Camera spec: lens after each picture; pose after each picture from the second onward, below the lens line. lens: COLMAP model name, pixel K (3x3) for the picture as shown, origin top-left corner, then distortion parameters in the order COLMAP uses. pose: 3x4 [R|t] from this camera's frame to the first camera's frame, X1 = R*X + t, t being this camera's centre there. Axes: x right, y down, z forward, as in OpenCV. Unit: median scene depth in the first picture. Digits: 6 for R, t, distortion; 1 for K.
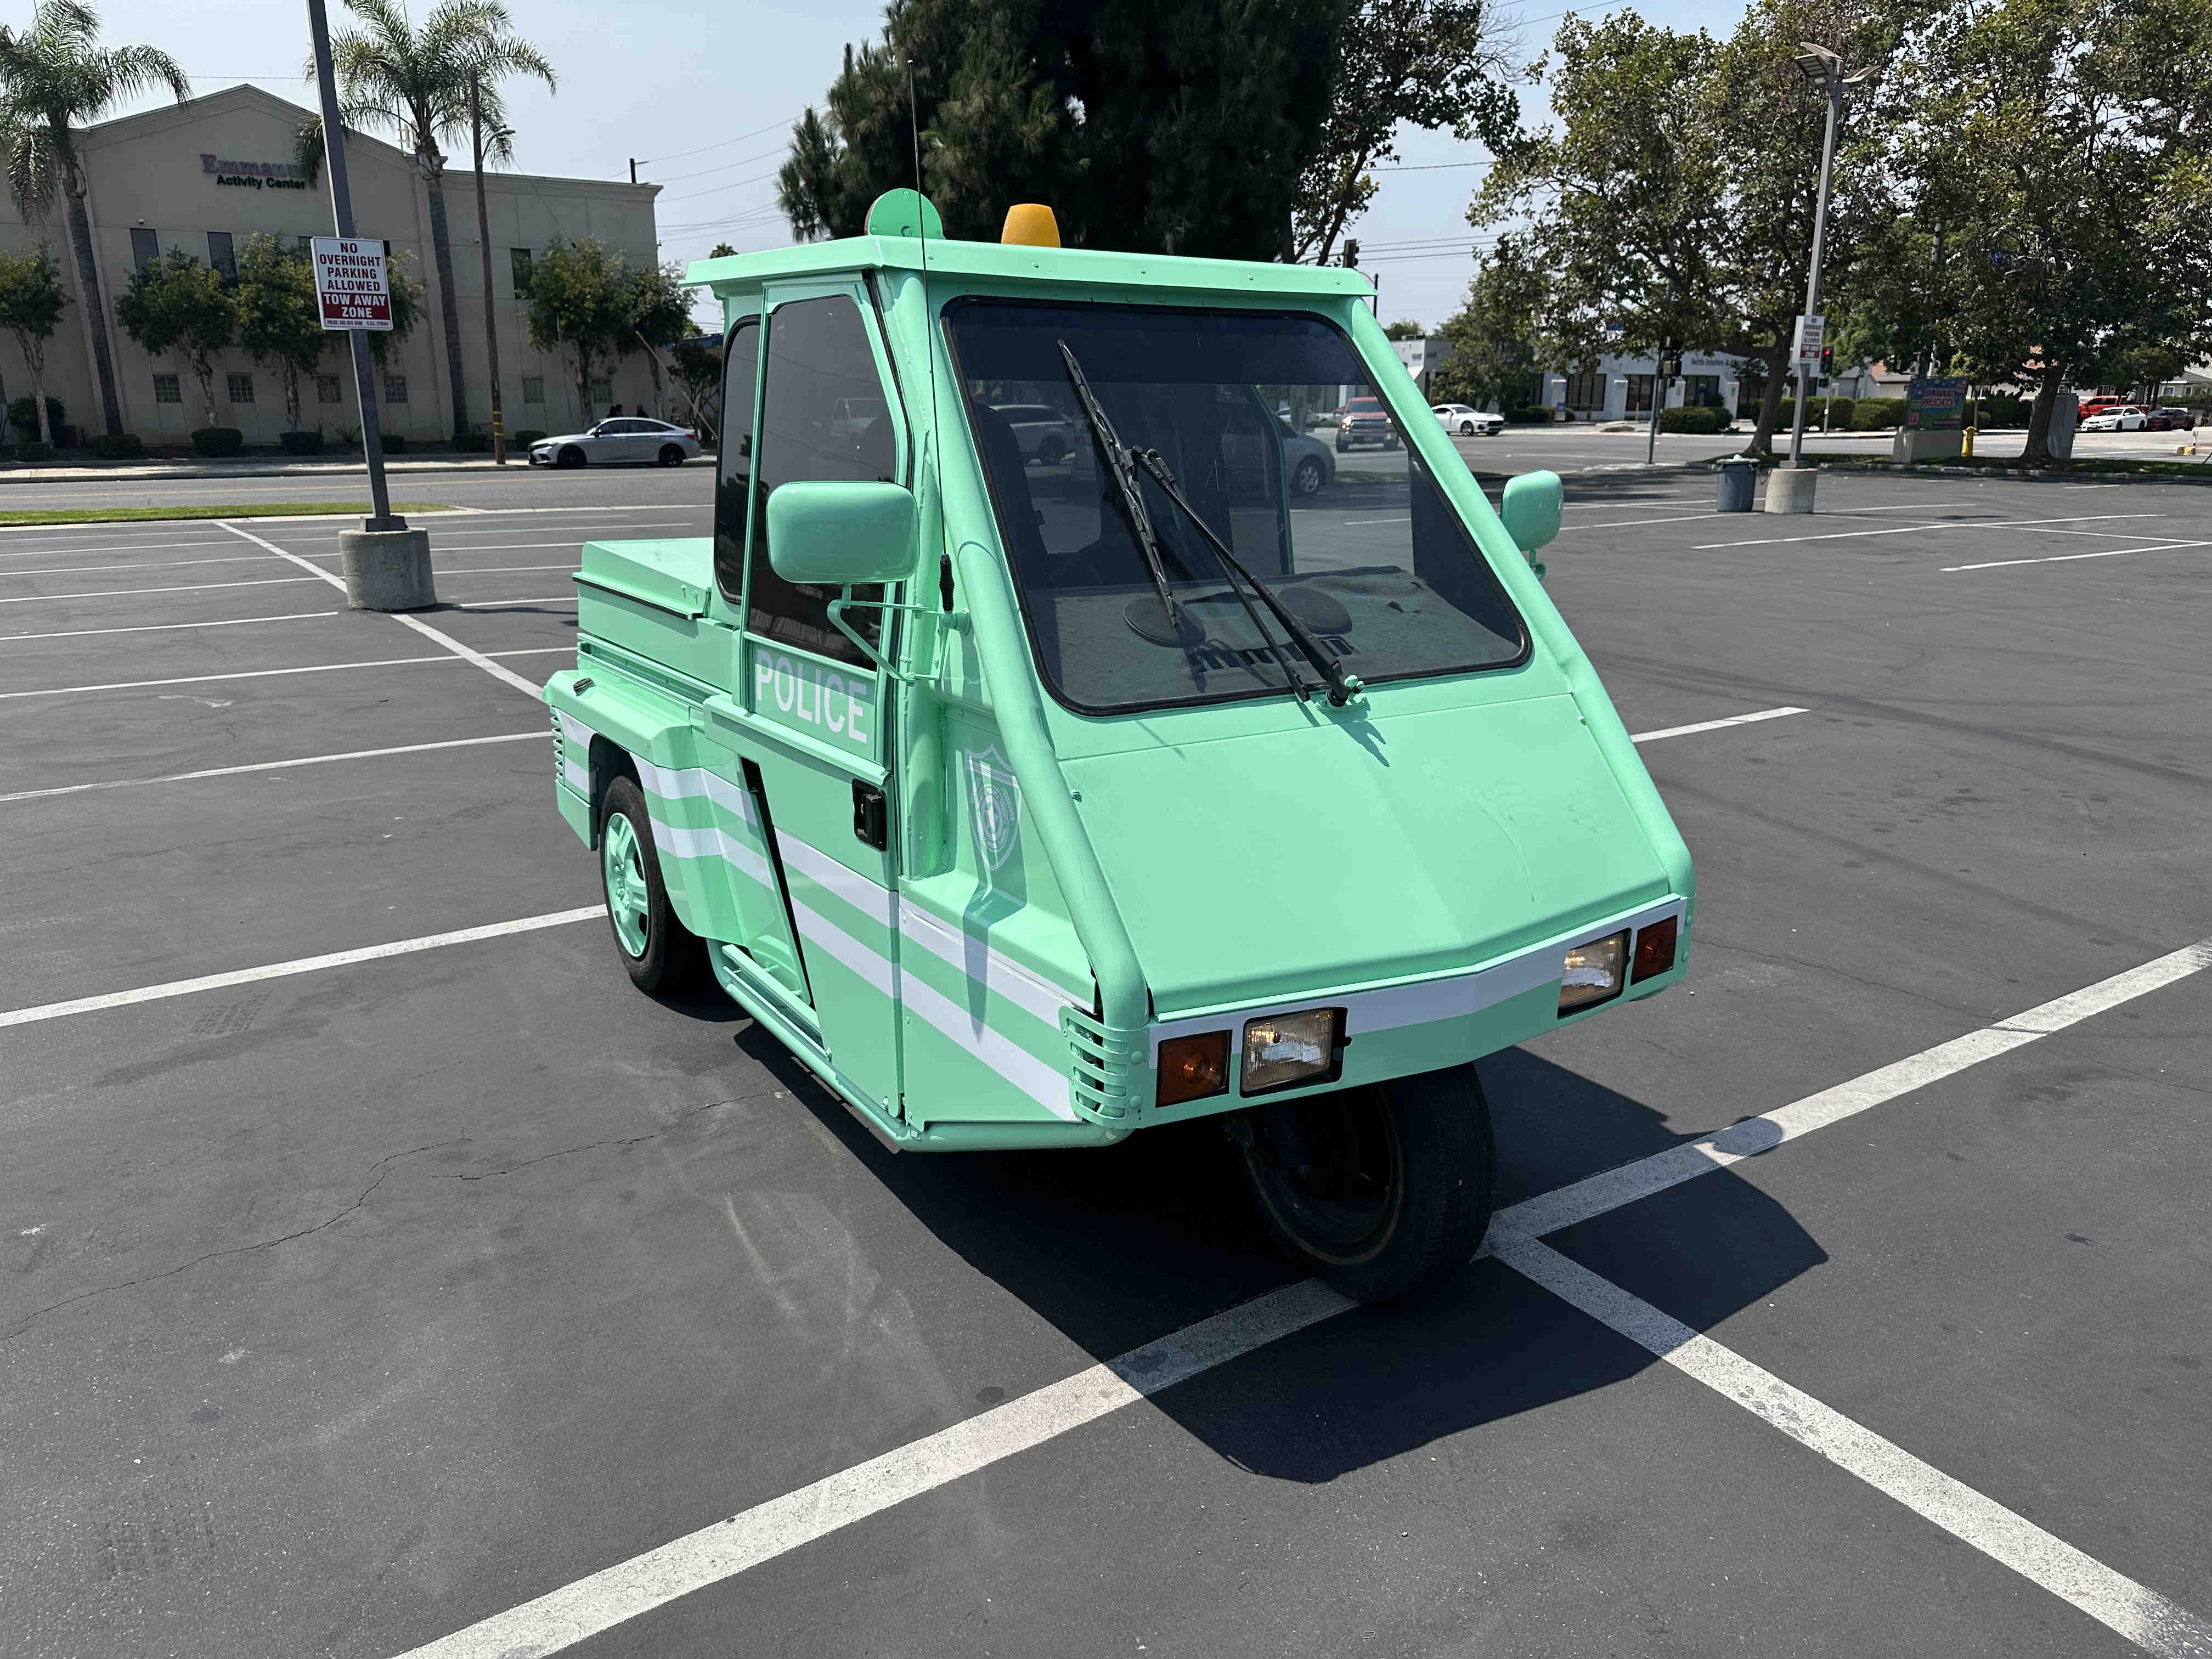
lens RADIAL K [[1573.3, 0, 1090.7], [0, 1573.3, 827.7], [0, 0, 1]] dist [-0.009506, -0.004800]
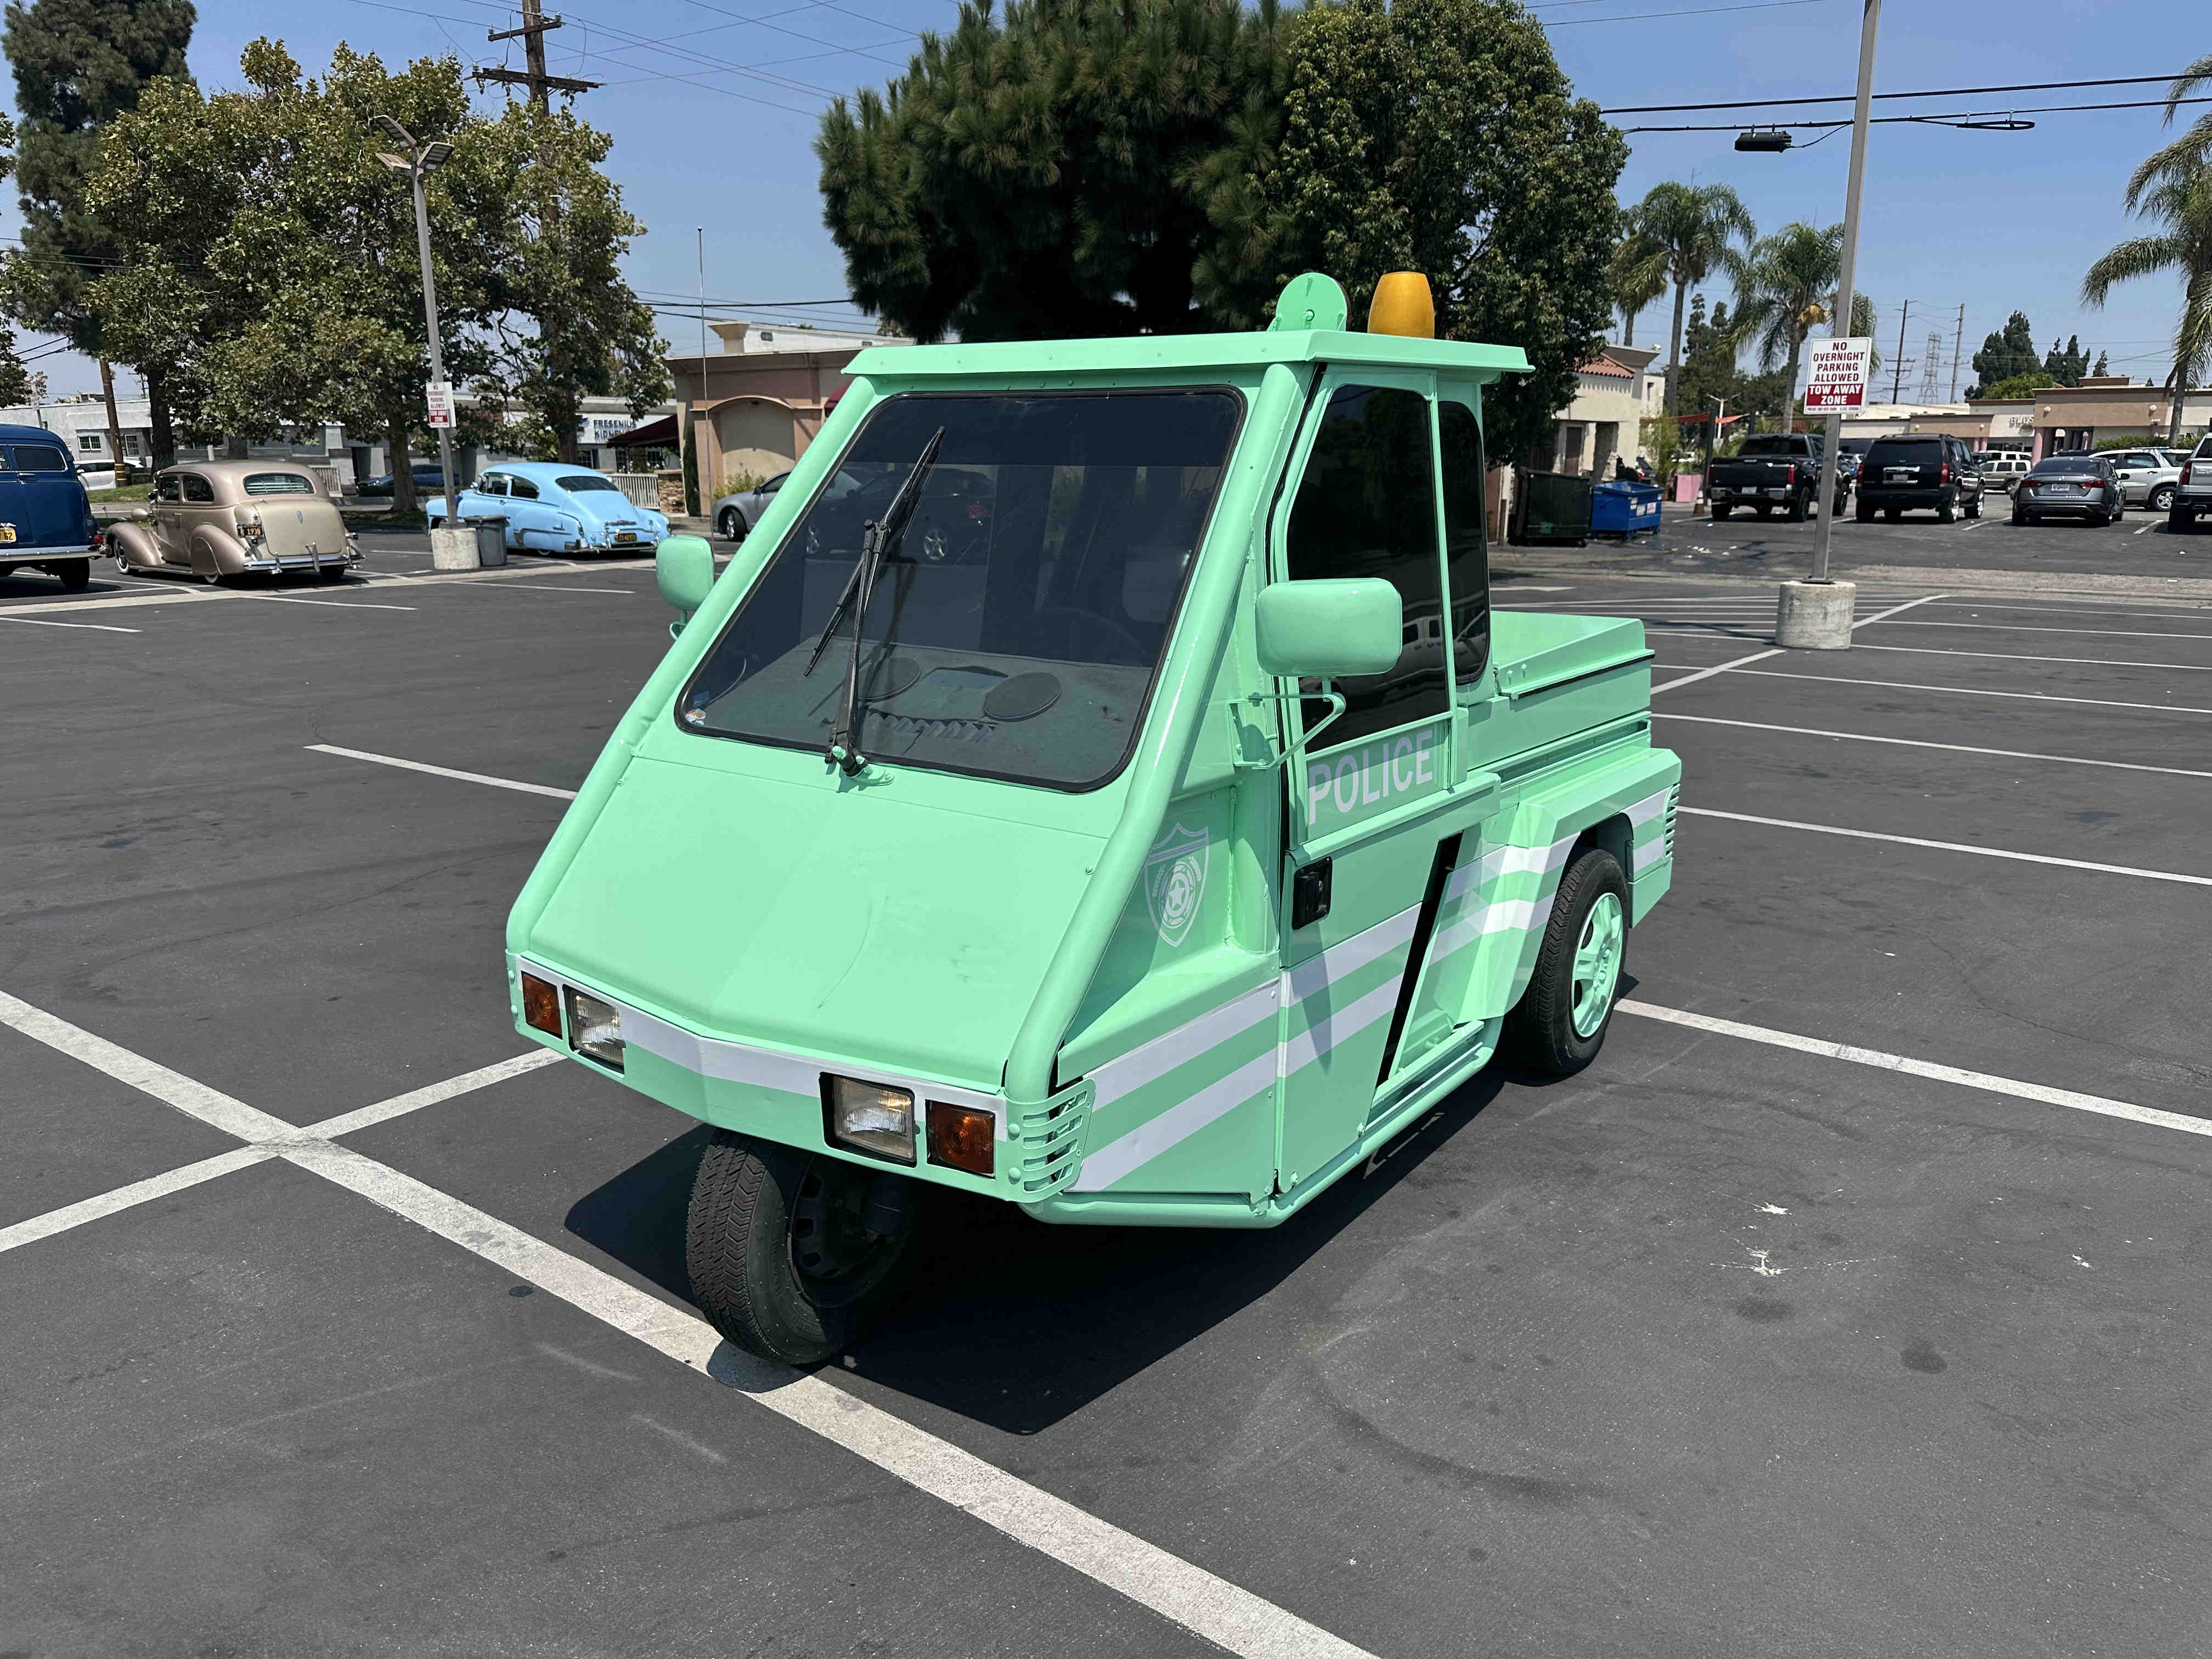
lens RADIAL K [[1573.3, 0, 1095.3], [0, 1573.3, 835.4], [0, 0, 1]] dist [-0.009506, -0.004800]
pose [[0.385725, 0.204034, -0.899770, 1.047378], [-0.247711, 0.962335, 0.112029, -0.178007], [0.888738, 0.179671, 0.421738, 0.654929]]
